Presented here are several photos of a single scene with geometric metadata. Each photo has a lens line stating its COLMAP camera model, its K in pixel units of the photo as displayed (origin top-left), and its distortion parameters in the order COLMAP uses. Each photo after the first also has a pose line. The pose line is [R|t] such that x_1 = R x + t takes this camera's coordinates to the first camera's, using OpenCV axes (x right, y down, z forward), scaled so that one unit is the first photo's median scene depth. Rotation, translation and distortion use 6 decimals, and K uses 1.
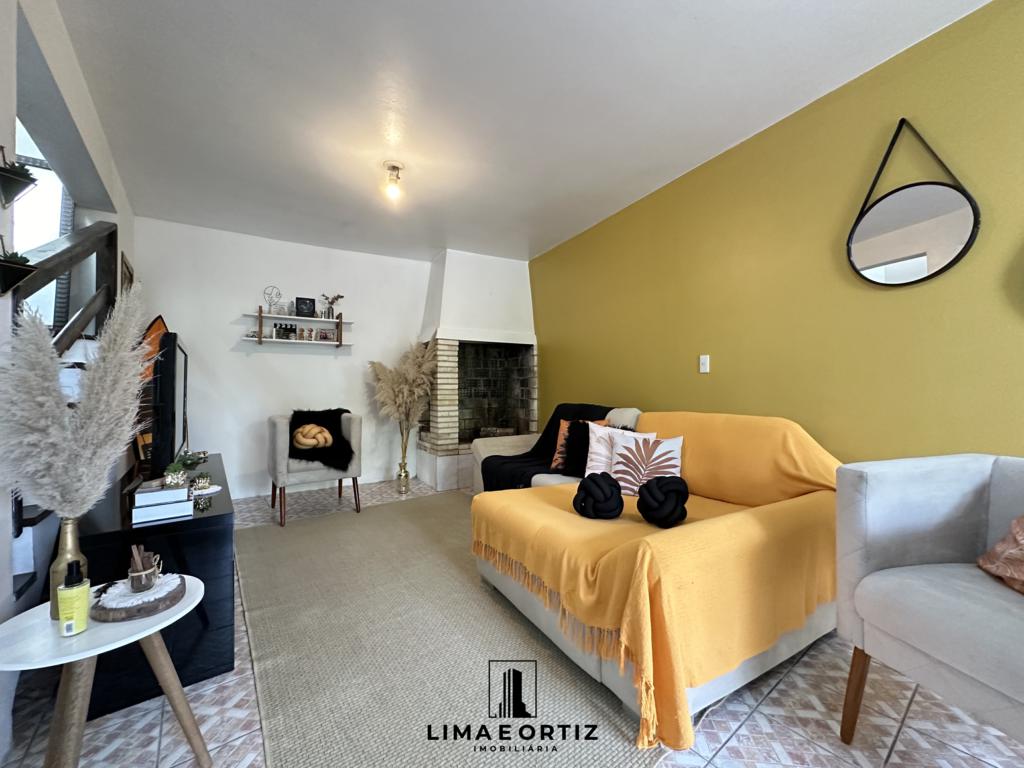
lens RADIAL K [[406.4, 0, 509.4], [0, 406.4, 383.7], [0, 0, 1]] dist [-0.004916, 0.001081]
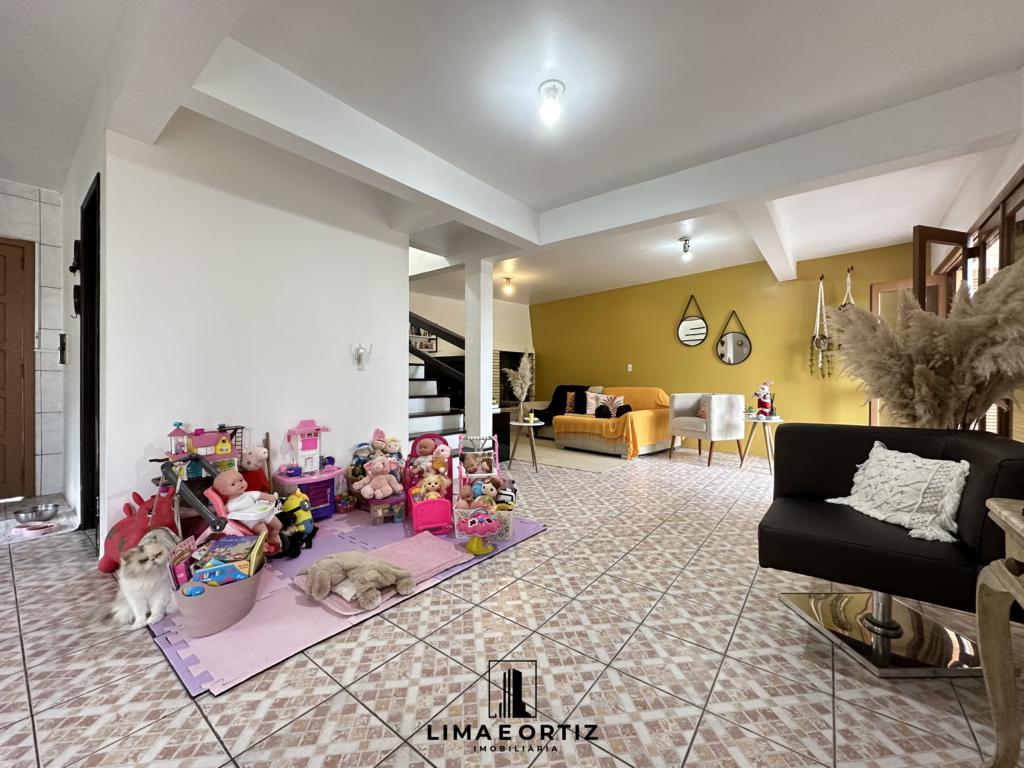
lens RADIAL K [[406.4, 0, 510.8], [0, 406.4, 383.5], [0, 0, 1]] dist [-0.004916, 0.001081]
pose [[0.968278, 0.009468, 0.249697, -0.777300], [-0.012530, 0.999865, 0.010676, 0.026896], [-0.249562, -0.013466, 0.968265, -1.126054]]
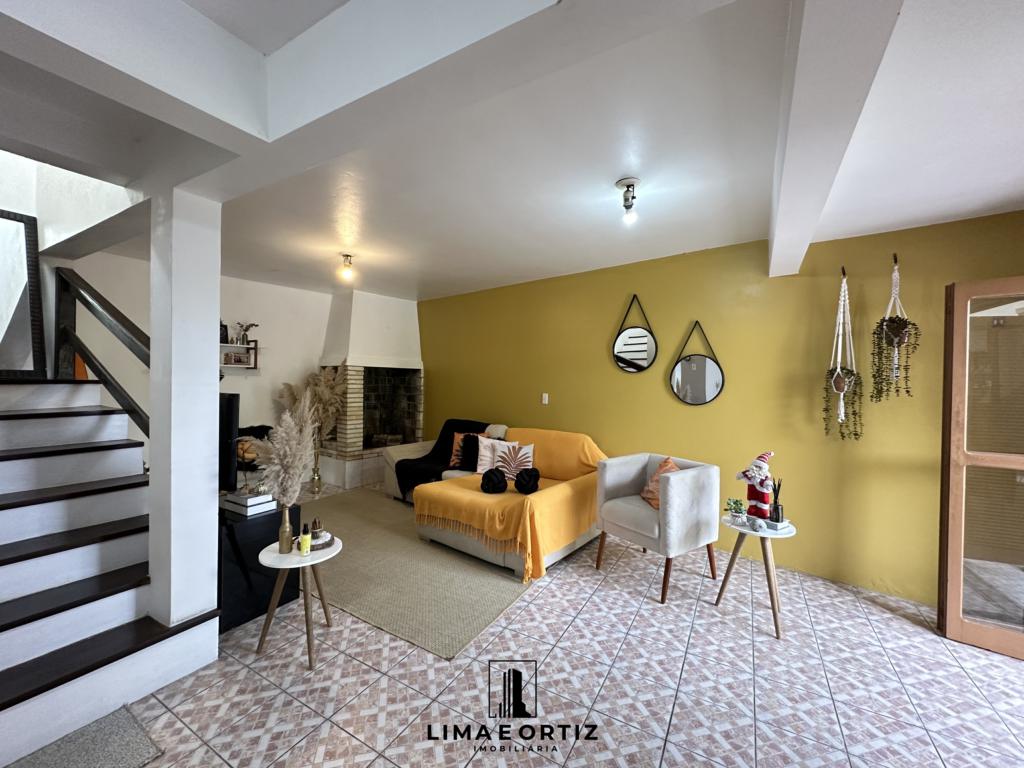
lens RADIAL K [[406.4, 0, 507.1], [0, 406.4, 386.1], [0, 0, 1]] dist [-0.004916, 0.001081]
pose [[0.926968, 0.014882, 0.374846, -0.273007], [-0.024025, 0.999517, 0.019729, -0.122414], [-0.374371, -0.027294, 0.926877, -0.457272]]
